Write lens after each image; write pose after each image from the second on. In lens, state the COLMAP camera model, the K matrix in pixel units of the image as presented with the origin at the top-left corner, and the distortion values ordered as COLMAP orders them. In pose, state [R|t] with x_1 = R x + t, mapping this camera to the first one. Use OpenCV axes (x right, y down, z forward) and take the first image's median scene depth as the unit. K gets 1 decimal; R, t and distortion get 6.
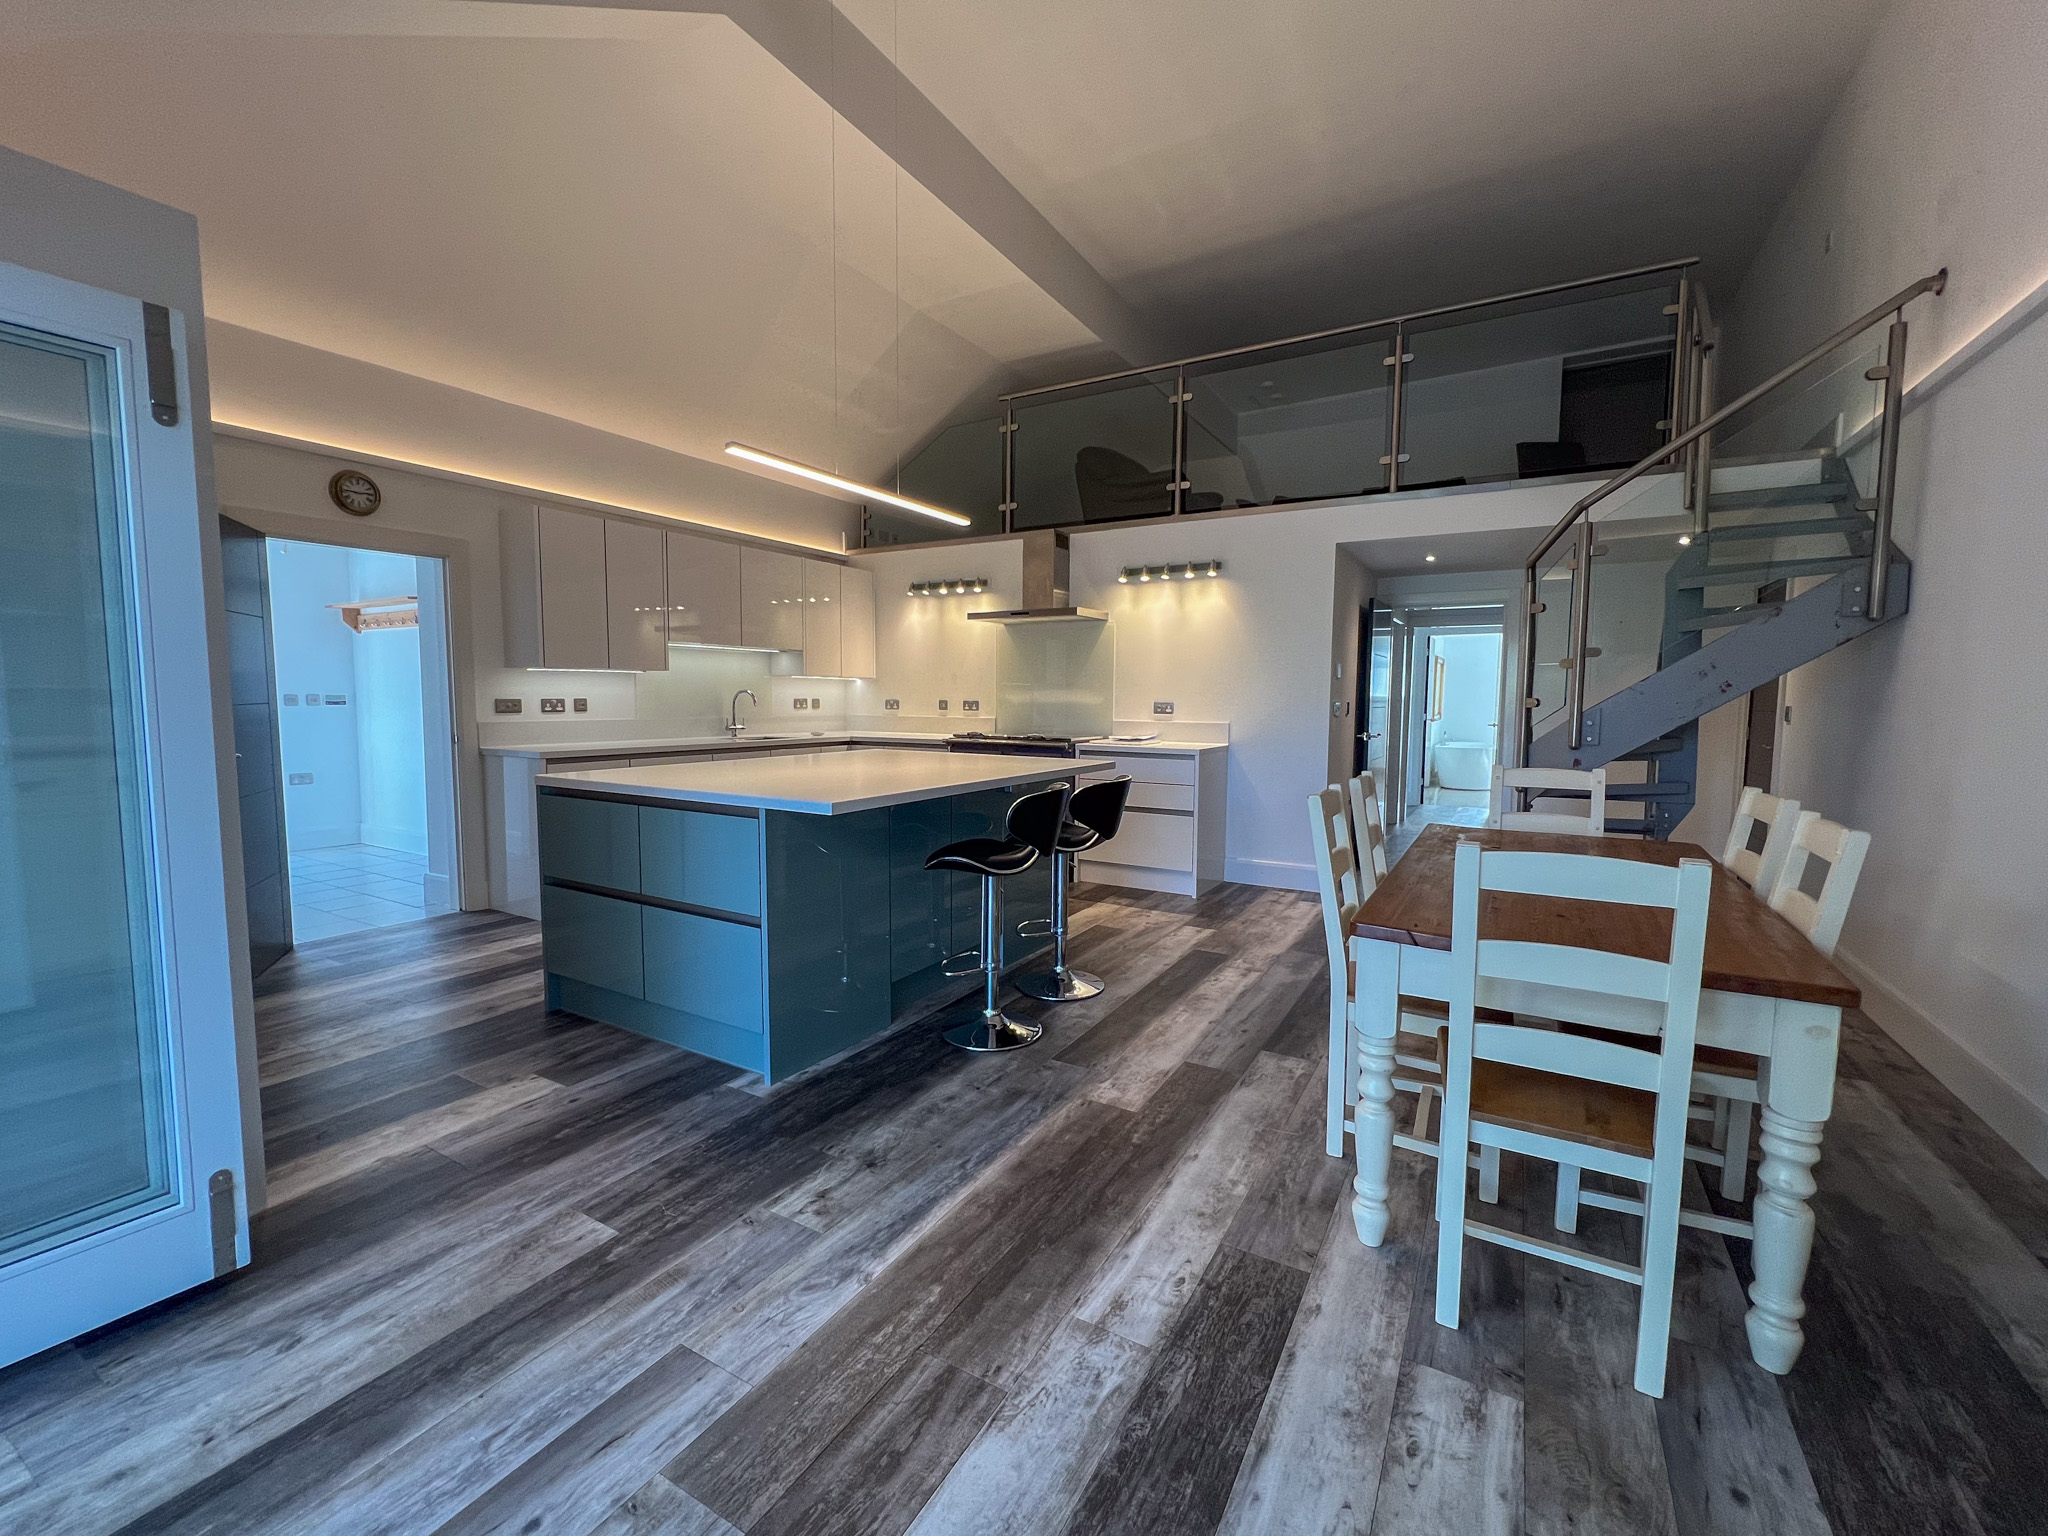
lens RADIAL K [[853.3, 0, 1032.9], [0, 853.3, 757.9], [0, 0, 1]] dist [-0.002507, -0.000424]
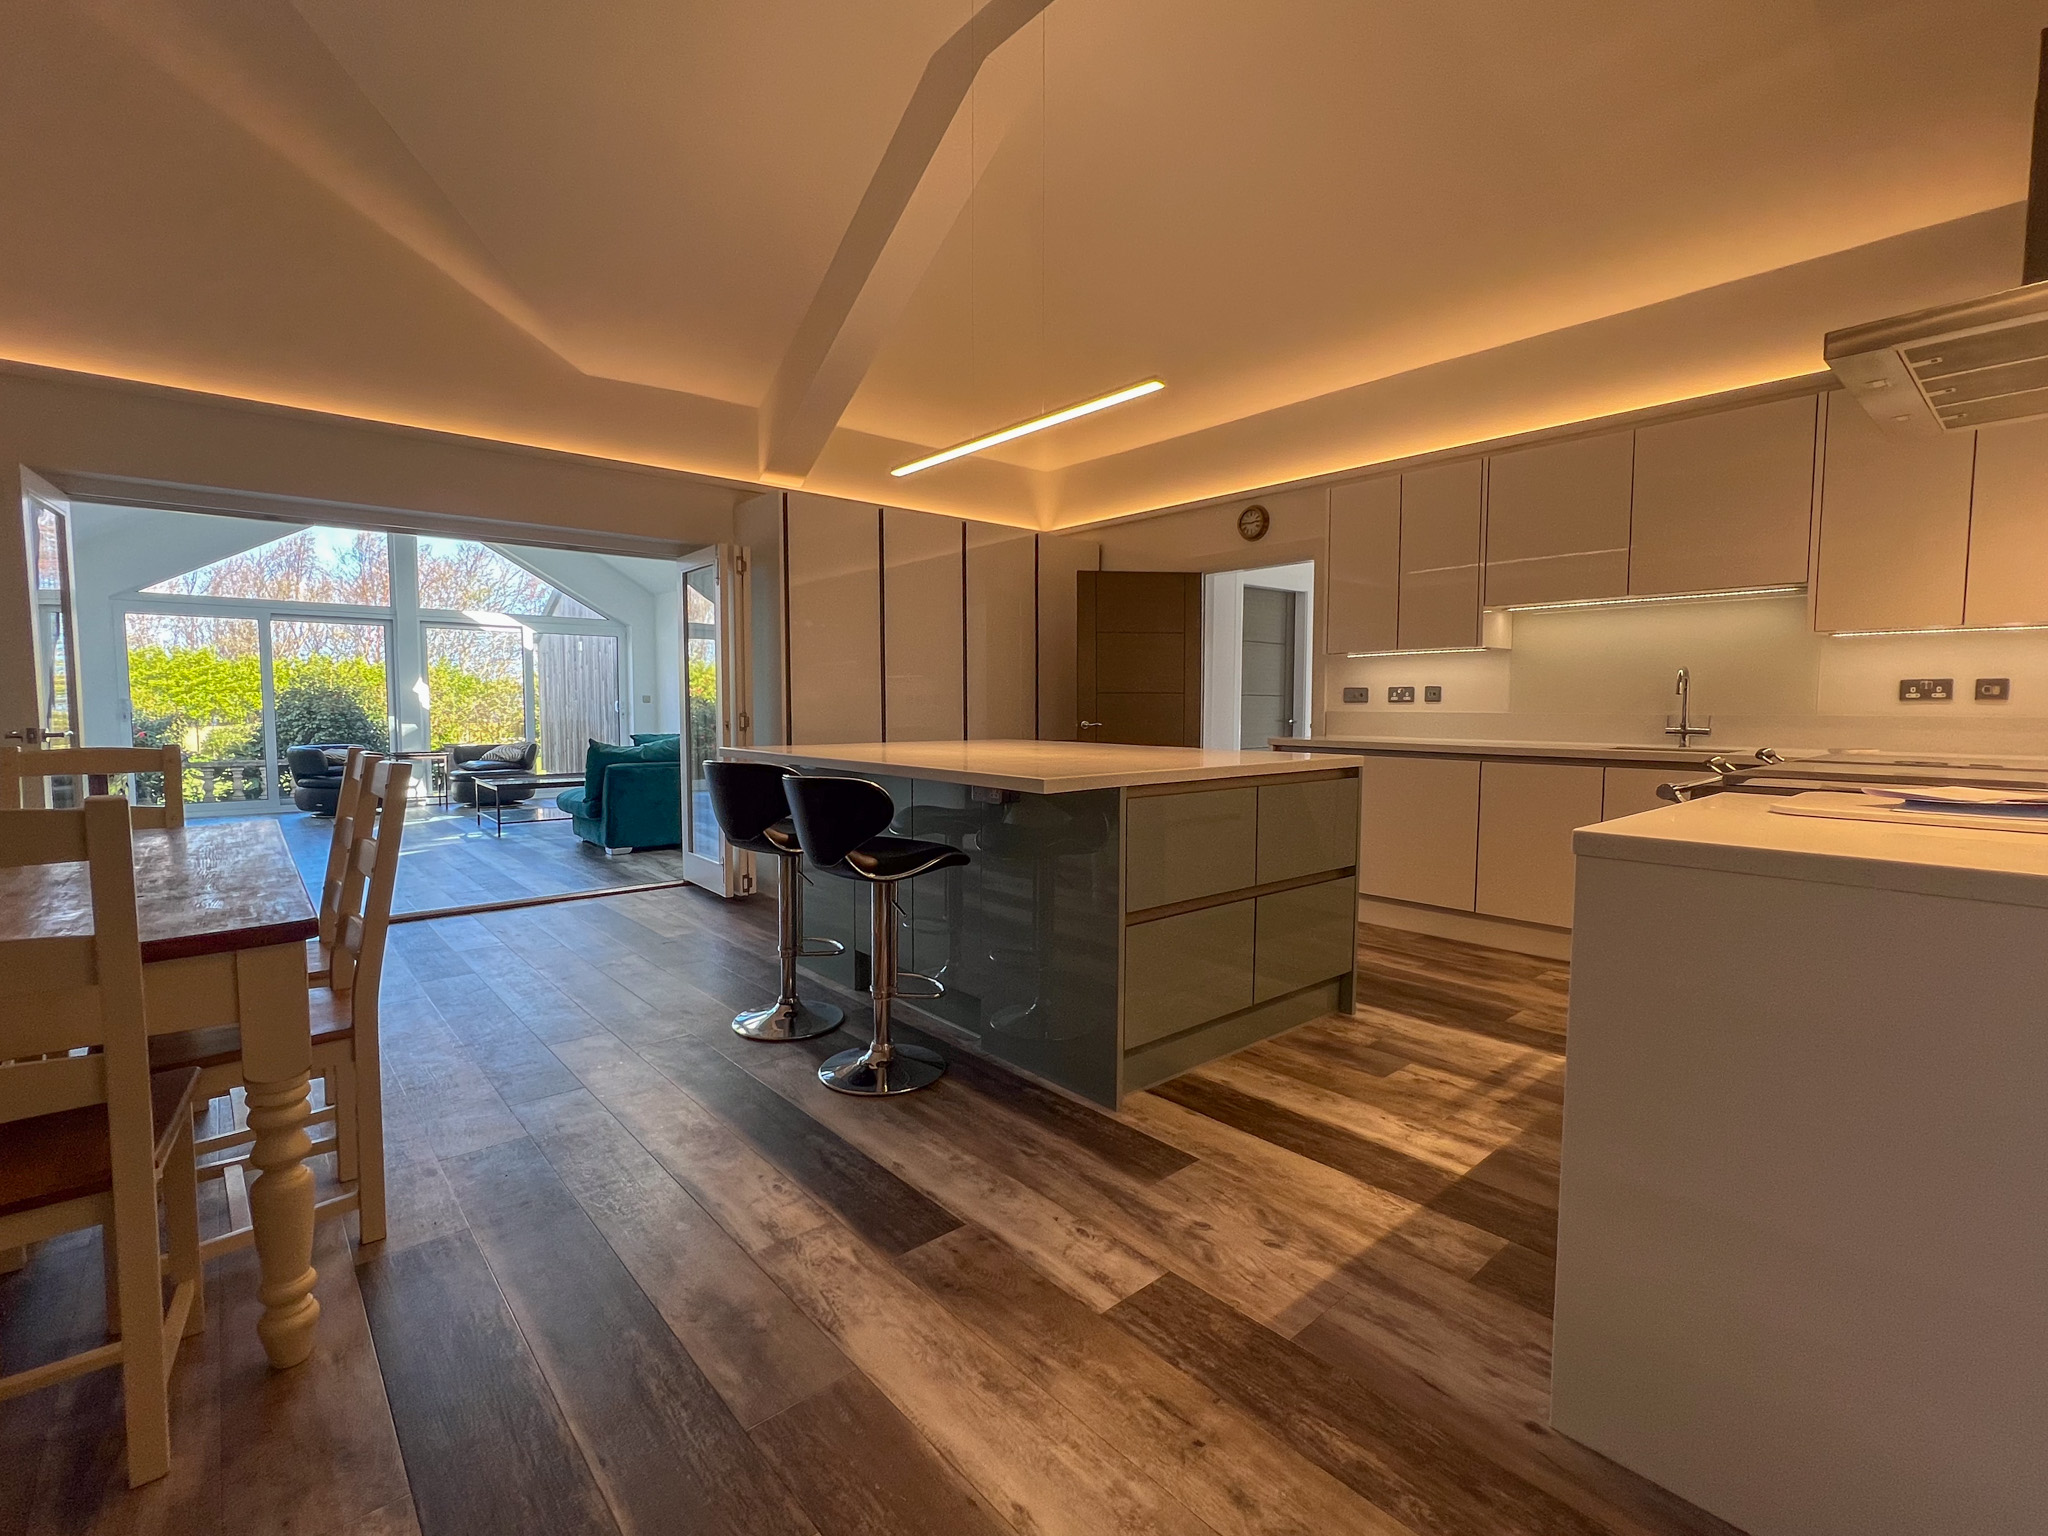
lens RADIAL K [[926.9, 0, 1022.8], [0, 926.9, 751.4], [0, 0, 1]] dist [-0.008639, 0.001717]
pose [[-0.325215, 0.042294, -0.944694, 0.567805], [-0.075272, 0.994672, 0.070445, -0.045527], [0.942640, 0.094018, -0.320298, 1.071830]]
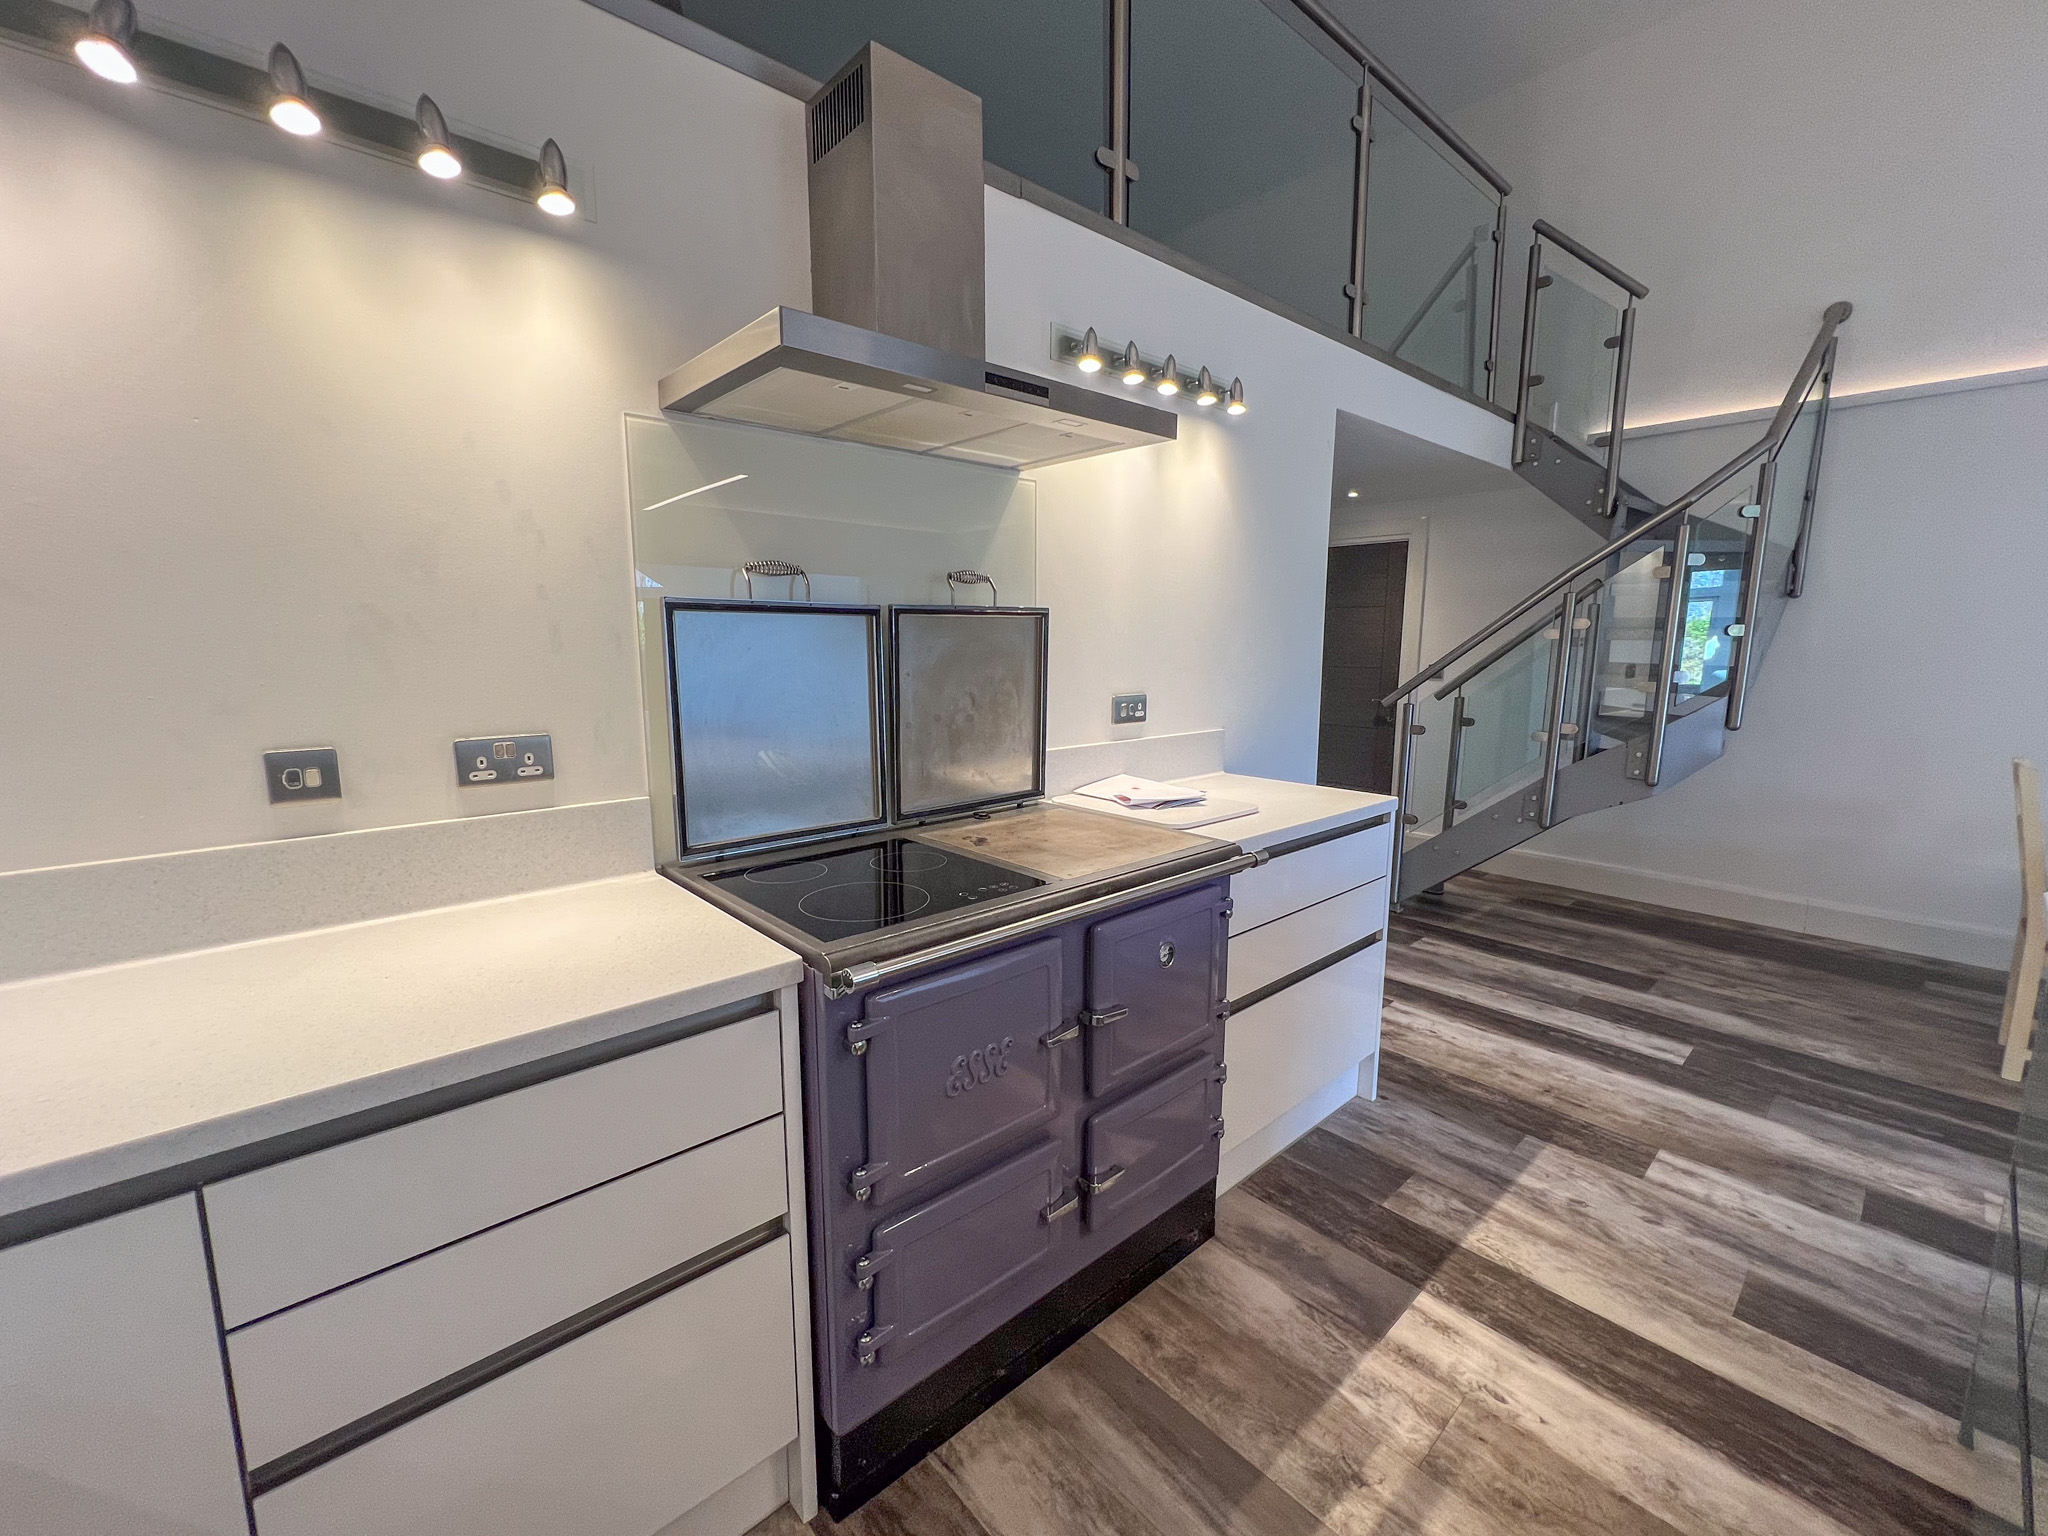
lens RADIAL K [[837.3, 0, 1013.1], [0, 837.3, 768.9], [0, 0, 1]] dist [-0.007870, 0.001039]
pose [[0.322382, -0.153959, 0.934006, -0.344089], [0.067944, 0.987904, 0.139392, -0.120036], [-0.944168, 0.018523, 0.328943, 1.202835]]
